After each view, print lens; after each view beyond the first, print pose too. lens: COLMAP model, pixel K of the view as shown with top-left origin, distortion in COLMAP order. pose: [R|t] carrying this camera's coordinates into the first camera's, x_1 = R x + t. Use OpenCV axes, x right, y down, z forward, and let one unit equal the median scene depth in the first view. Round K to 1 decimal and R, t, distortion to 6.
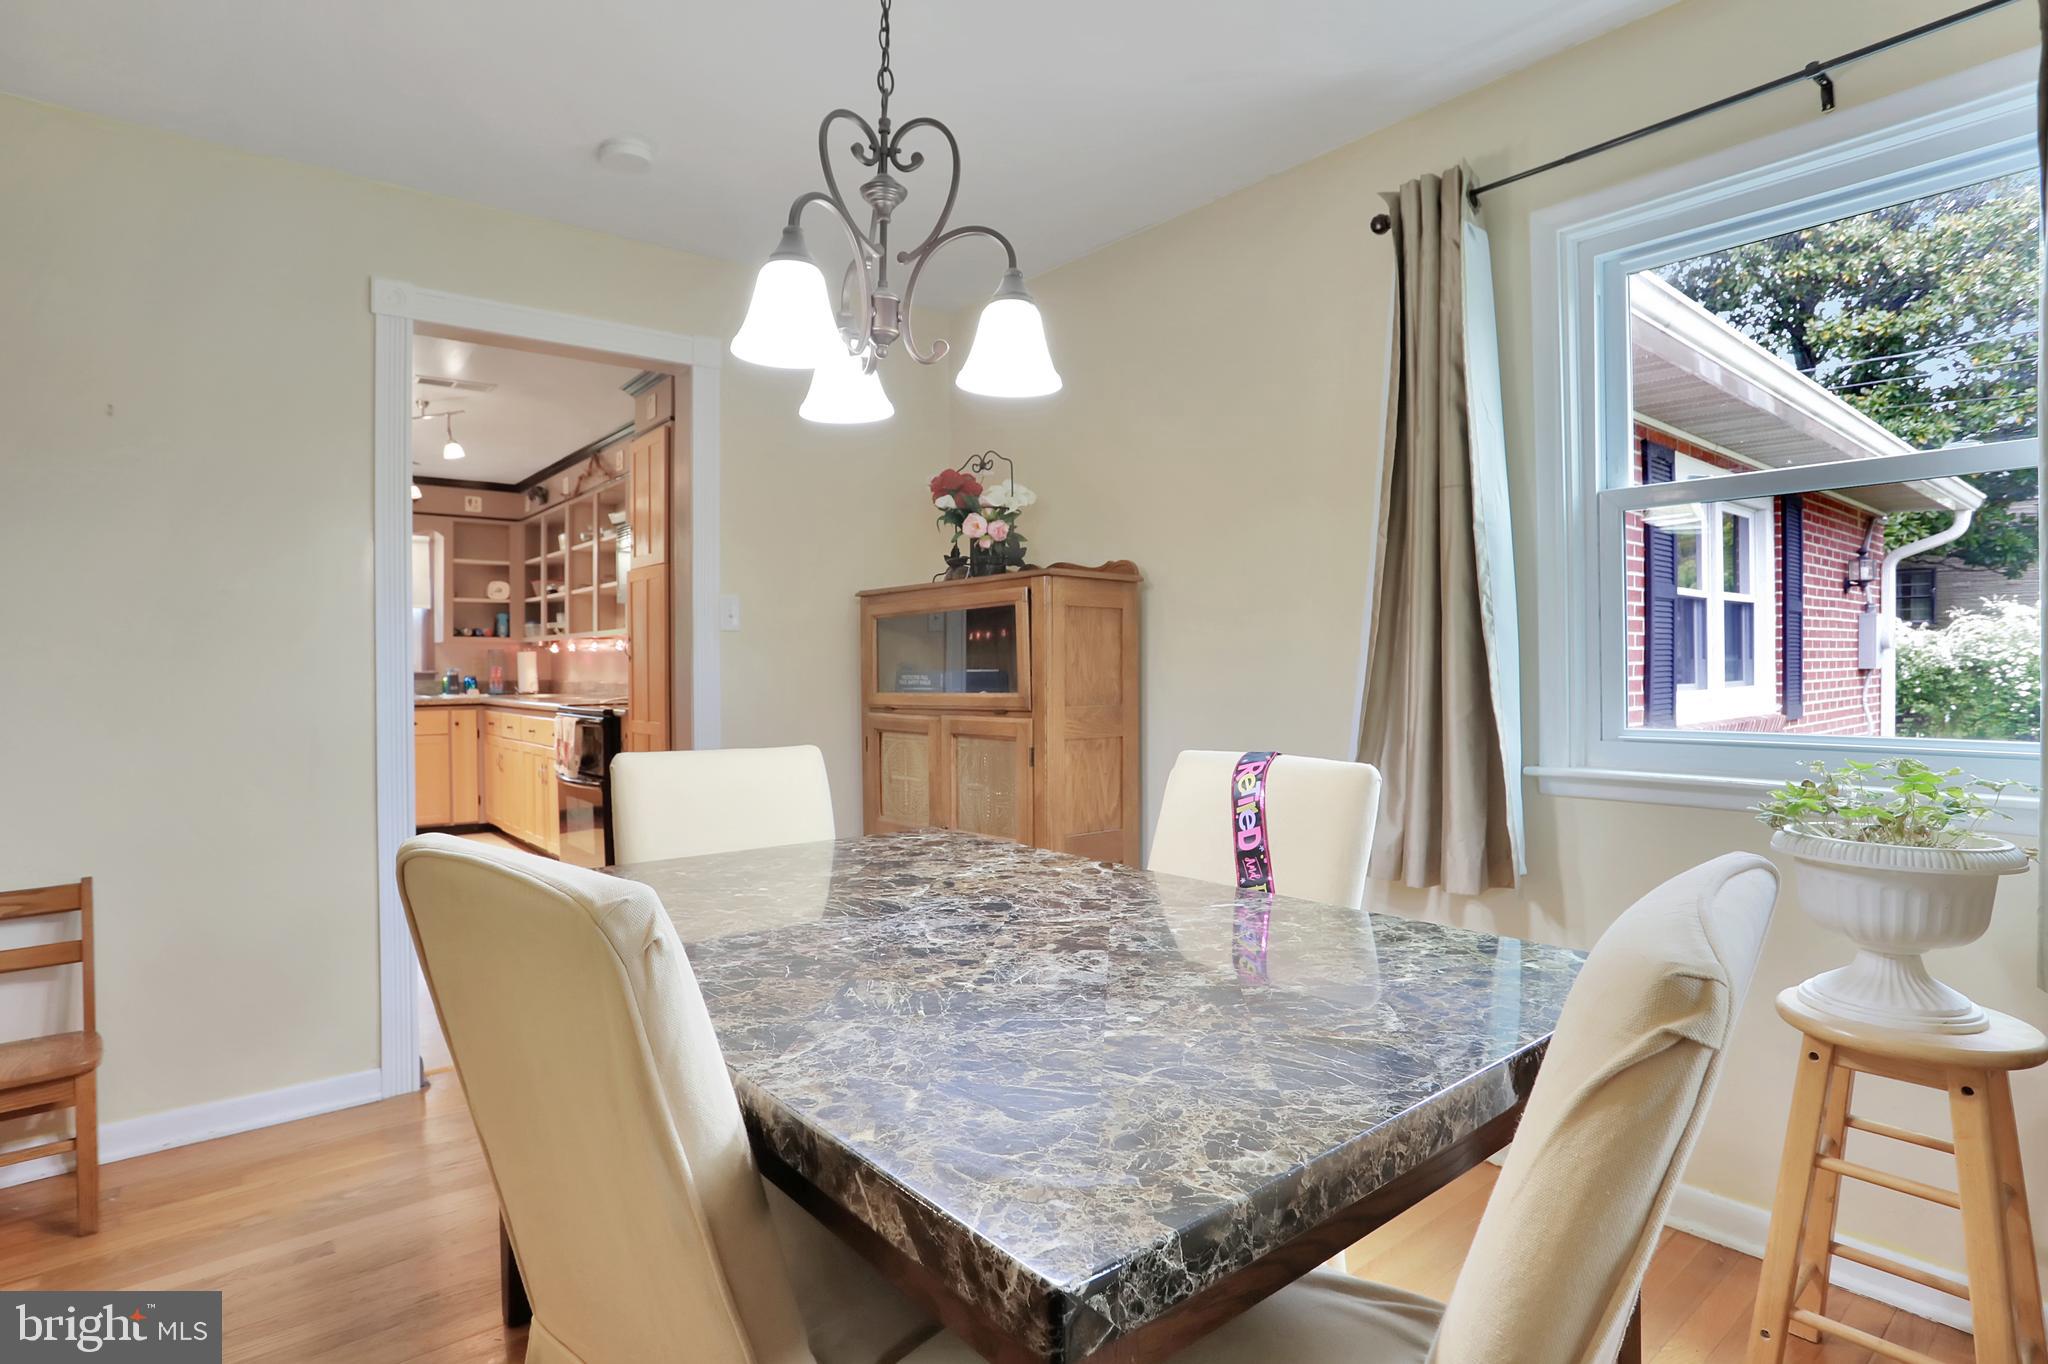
lens RADIAL K [[1046.7, 0, 1026.1], [0, 1046.7, 660.6], [0, 0, 1]] dist [-0.072358, 0.030114]
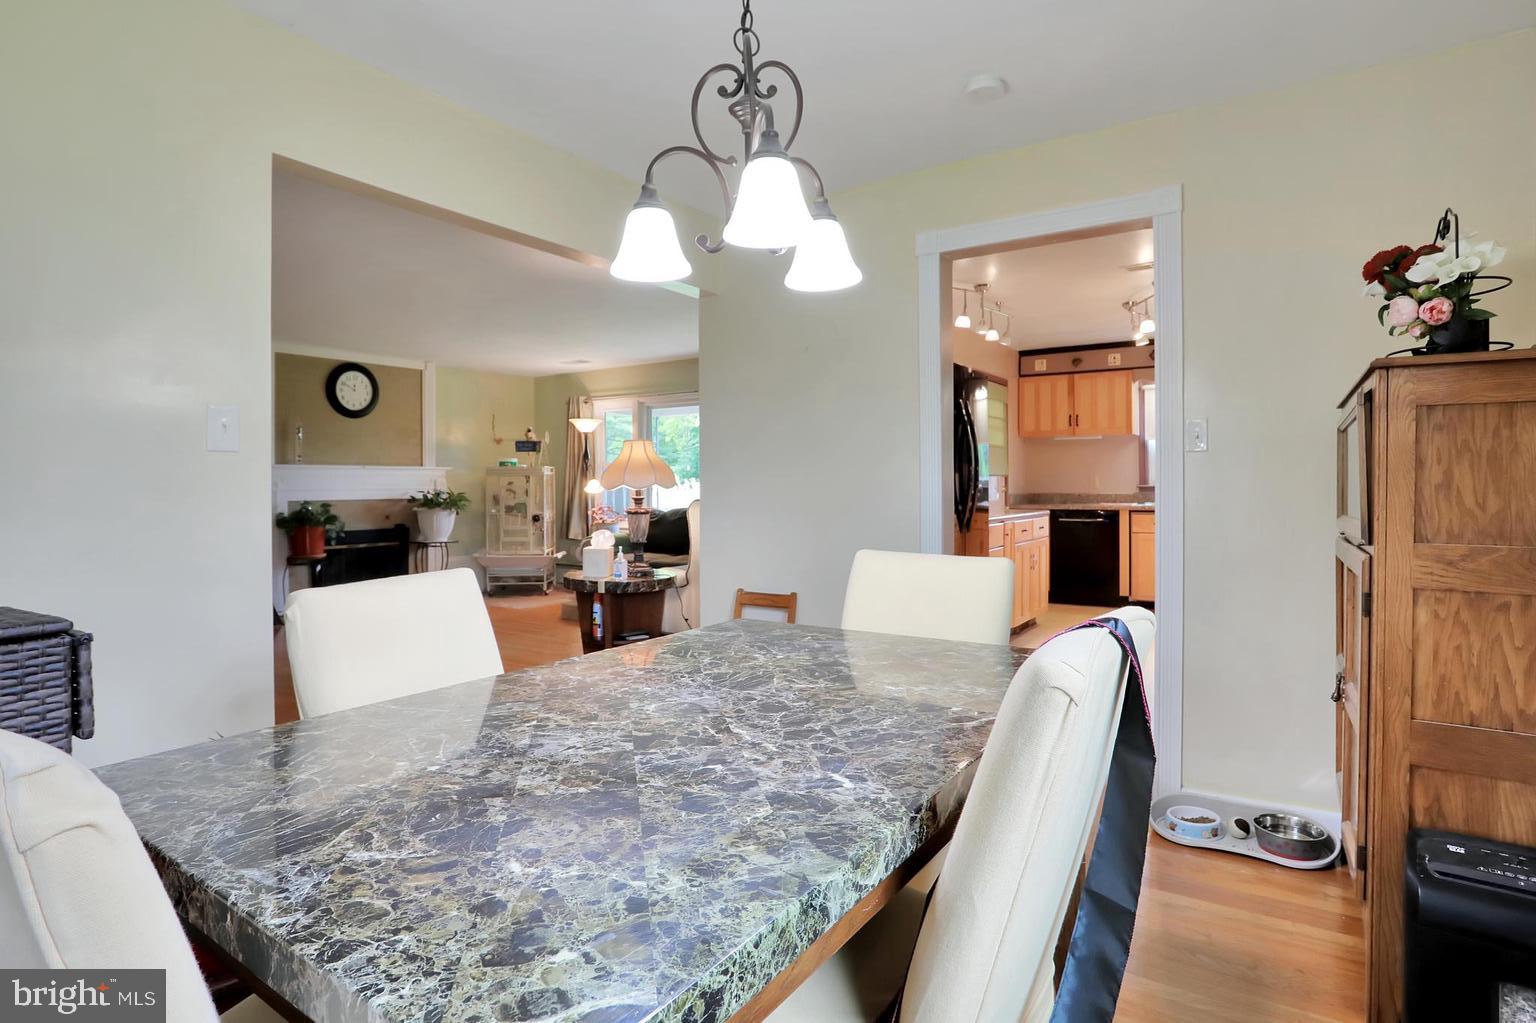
lens RADIAL K [[785.0, 0, 769.6], [0, 785.0, 495.4], [0, 0, 1]] dist [-0.072358, 0.030114]
pose [[0.289920, 0.016651, -0.956906, 1.020610], [0.010055, 0.999740, 0.020442, -0.012435], [0.956998, -0.015548, 0.289678, 1.003844]]
